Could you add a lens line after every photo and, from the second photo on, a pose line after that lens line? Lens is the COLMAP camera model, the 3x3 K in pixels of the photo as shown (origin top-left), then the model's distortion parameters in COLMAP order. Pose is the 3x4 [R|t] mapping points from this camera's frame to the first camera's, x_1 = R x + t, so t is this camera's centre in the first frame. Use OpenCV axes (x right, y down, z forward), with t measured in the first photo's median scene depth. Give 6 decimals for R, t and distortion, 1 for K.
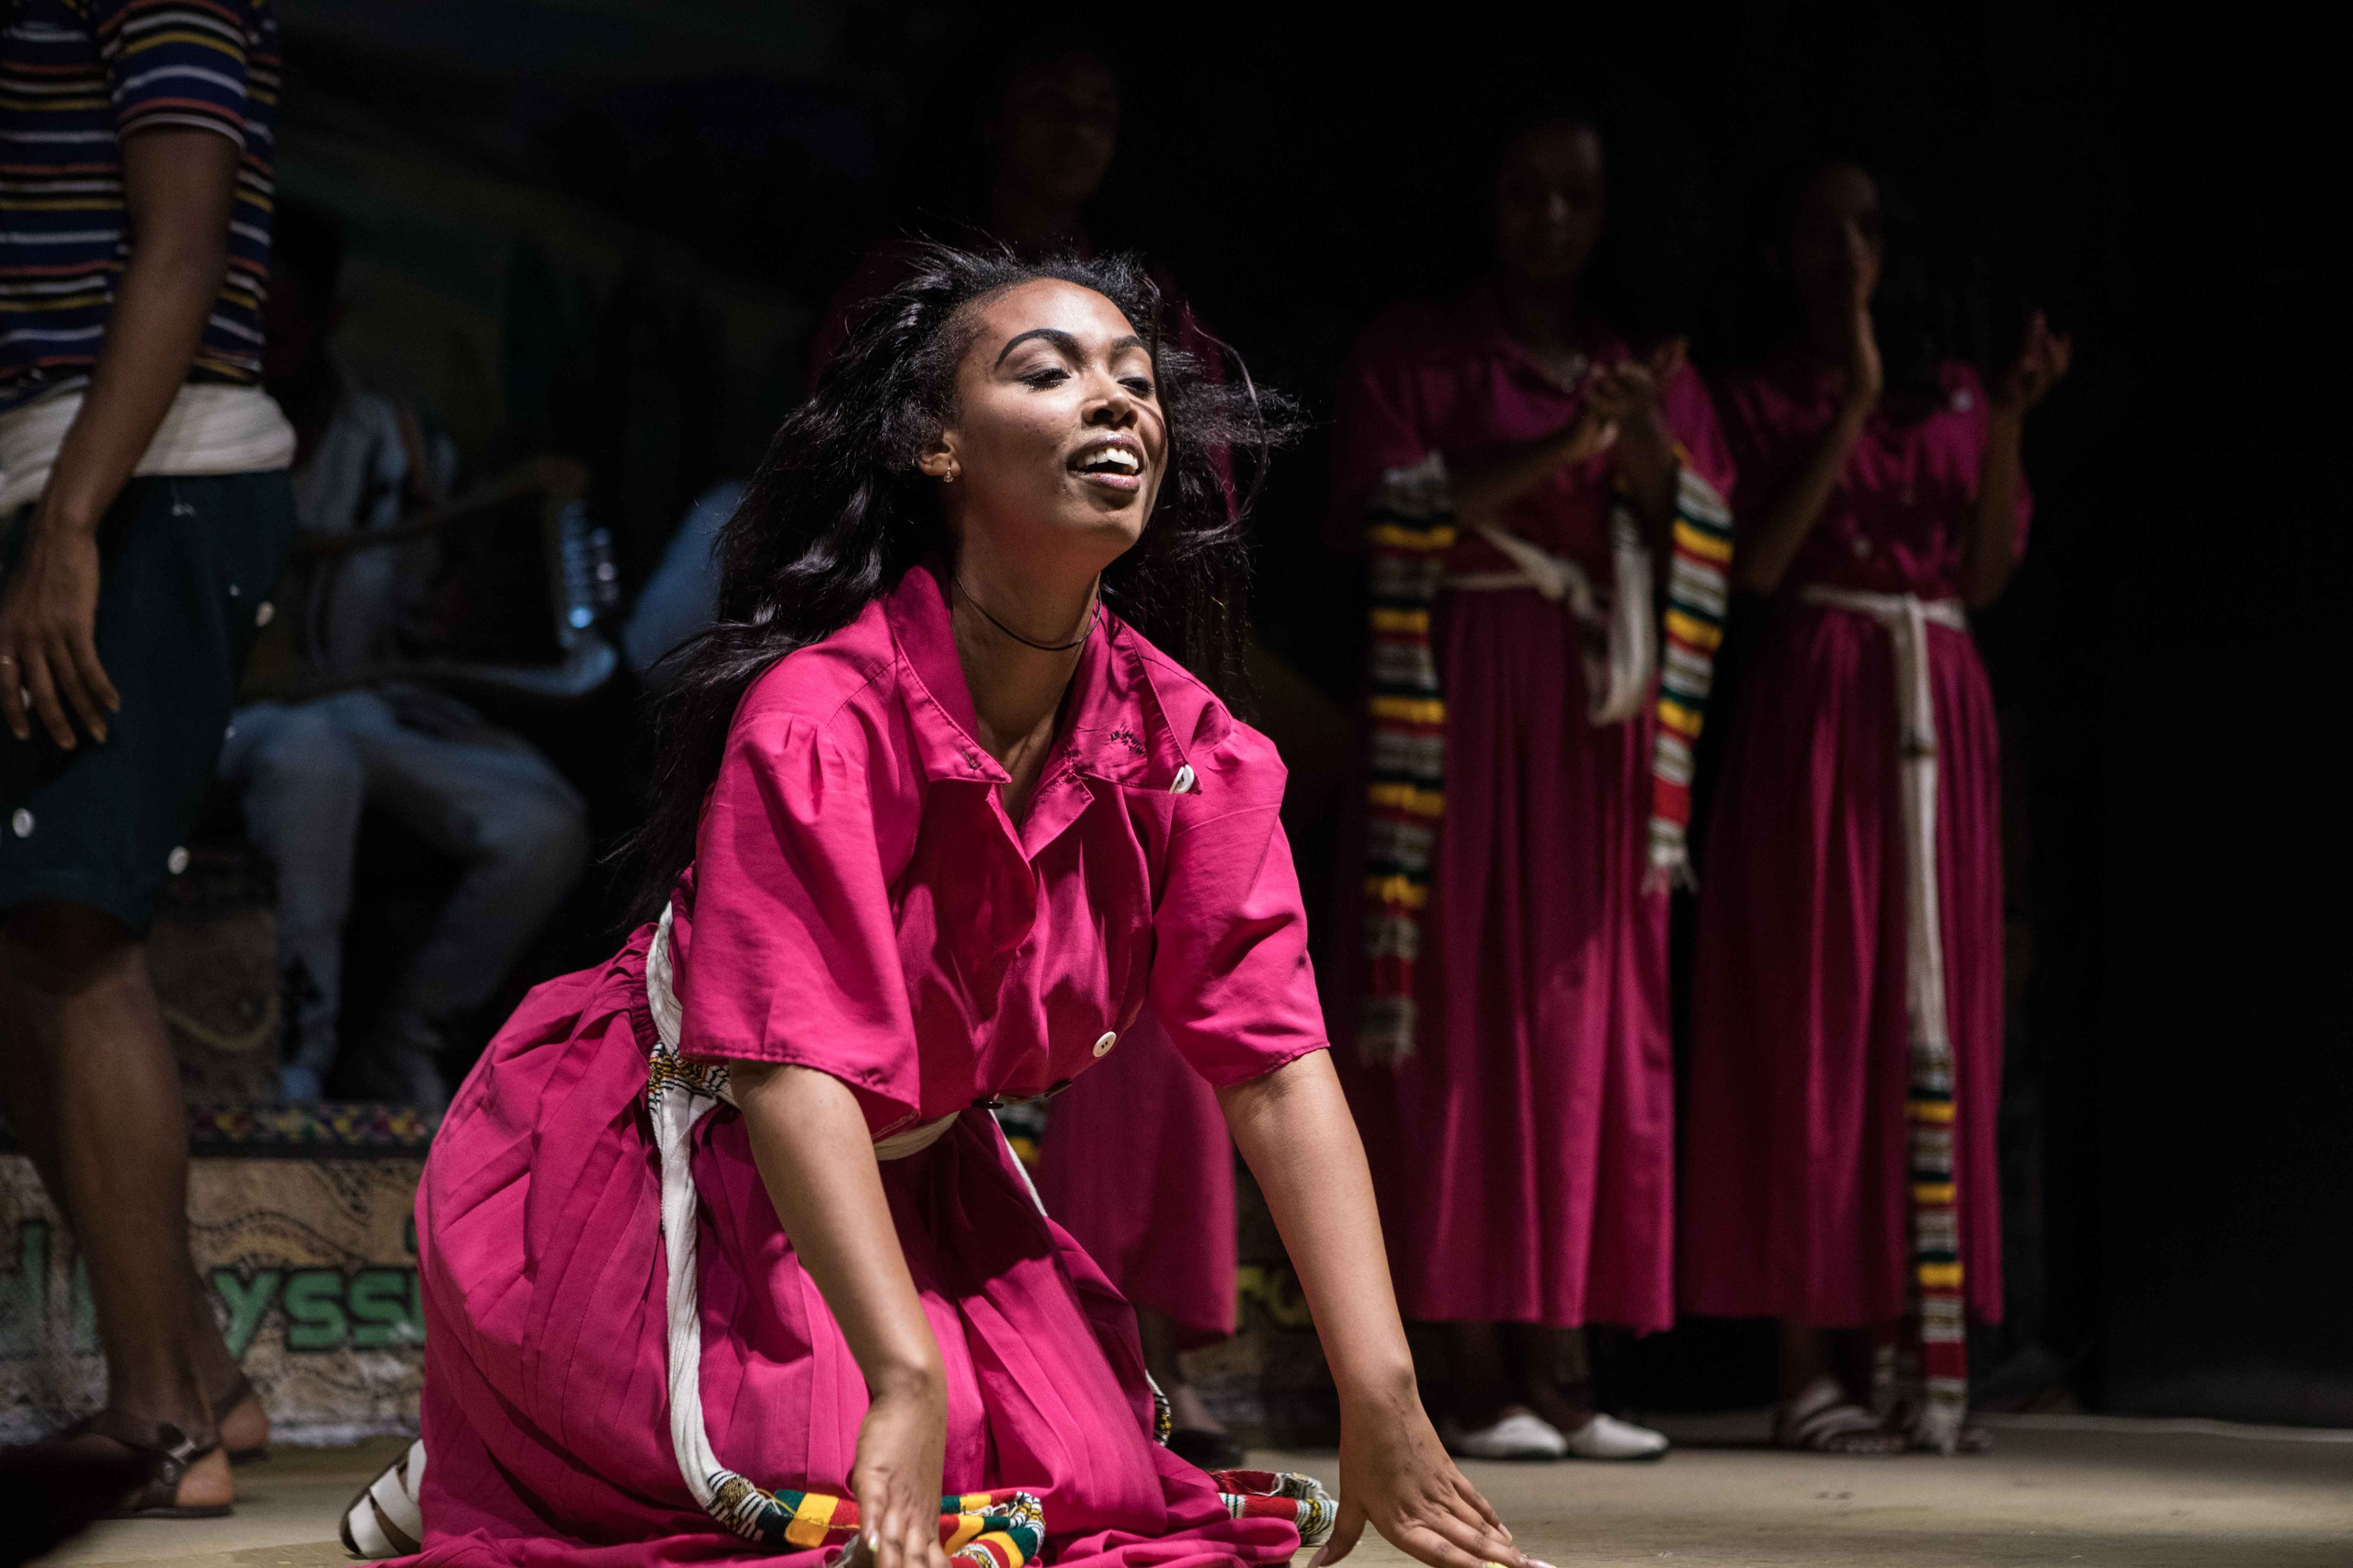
lens RADIAL K [[4680.6, 0, 1205.9], [0, 4680.6, 753.4], [0, 0, 1]] dist [0.250503, 0.000000]
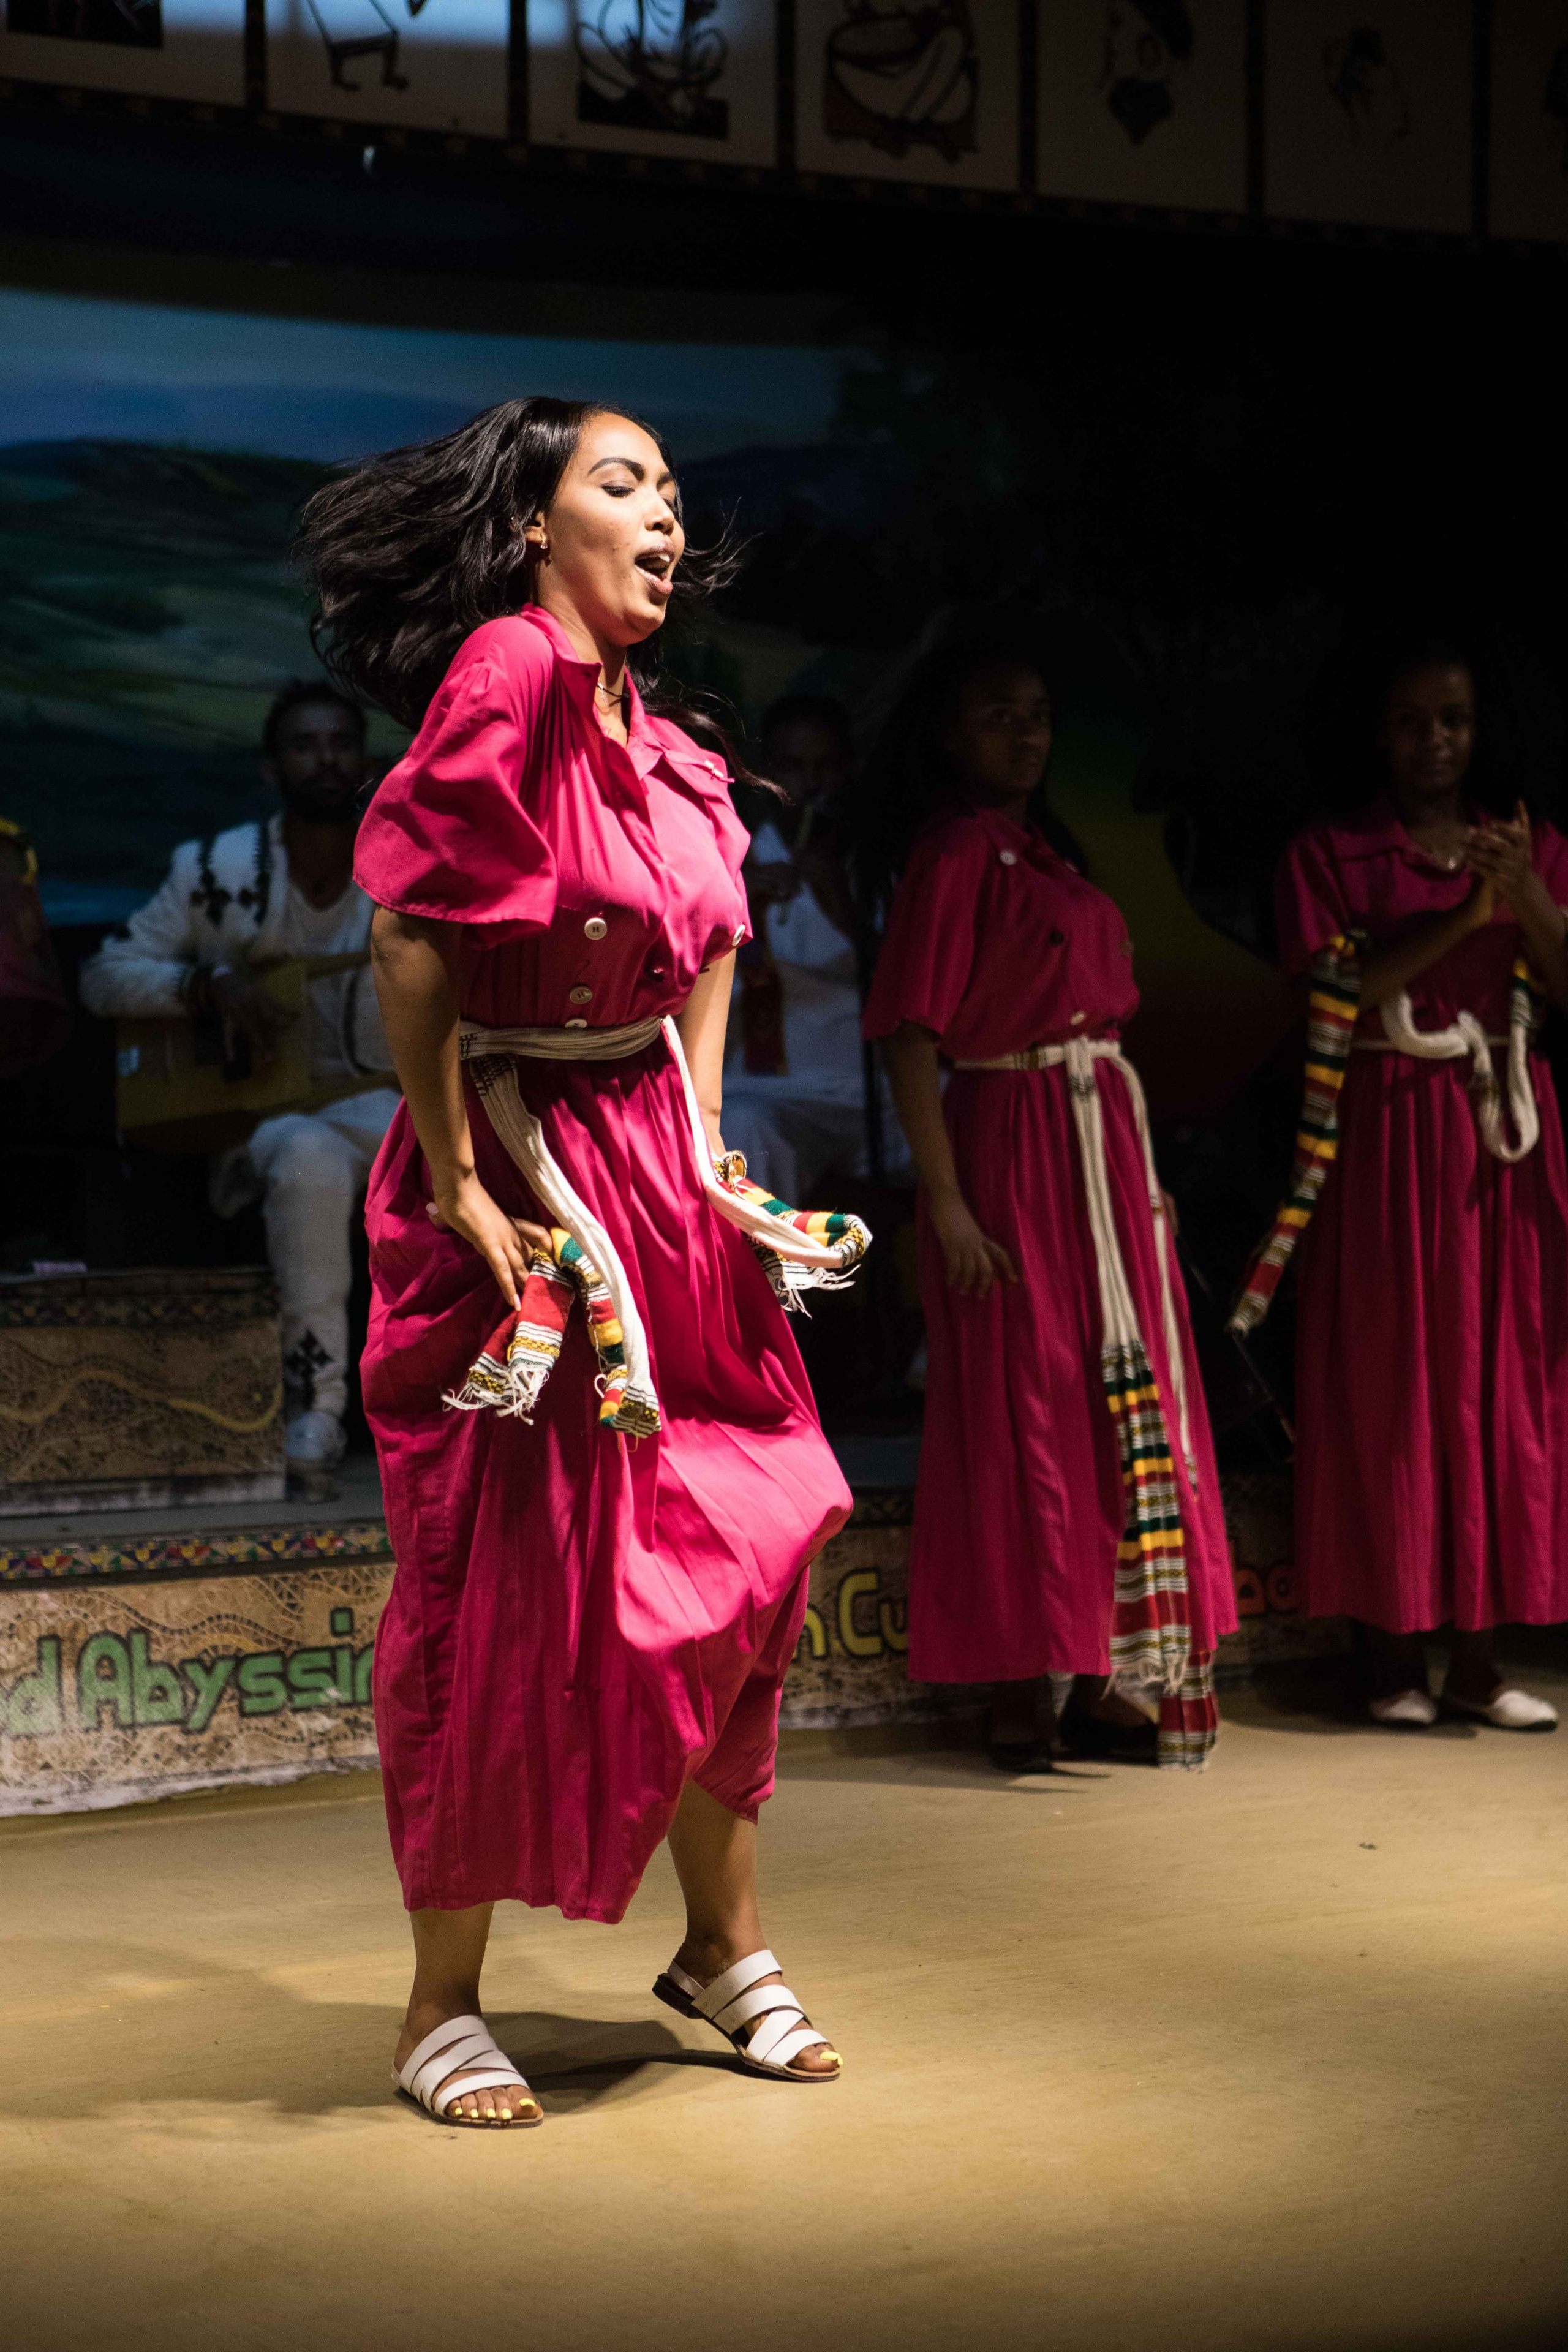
lens RADIAL K [[4678.6, 0, 776.6], [0, 4678.6, 1150.7], [0, 0, 1]] dist [0.250503, 0.000000]
pose [[0.981792, -0.007271, -0.189822, 0.212268], [0.032260, 0.991134, 0.128890, -0.201764], [0.187202, -0.132667, 0.973322, -0.262341]]
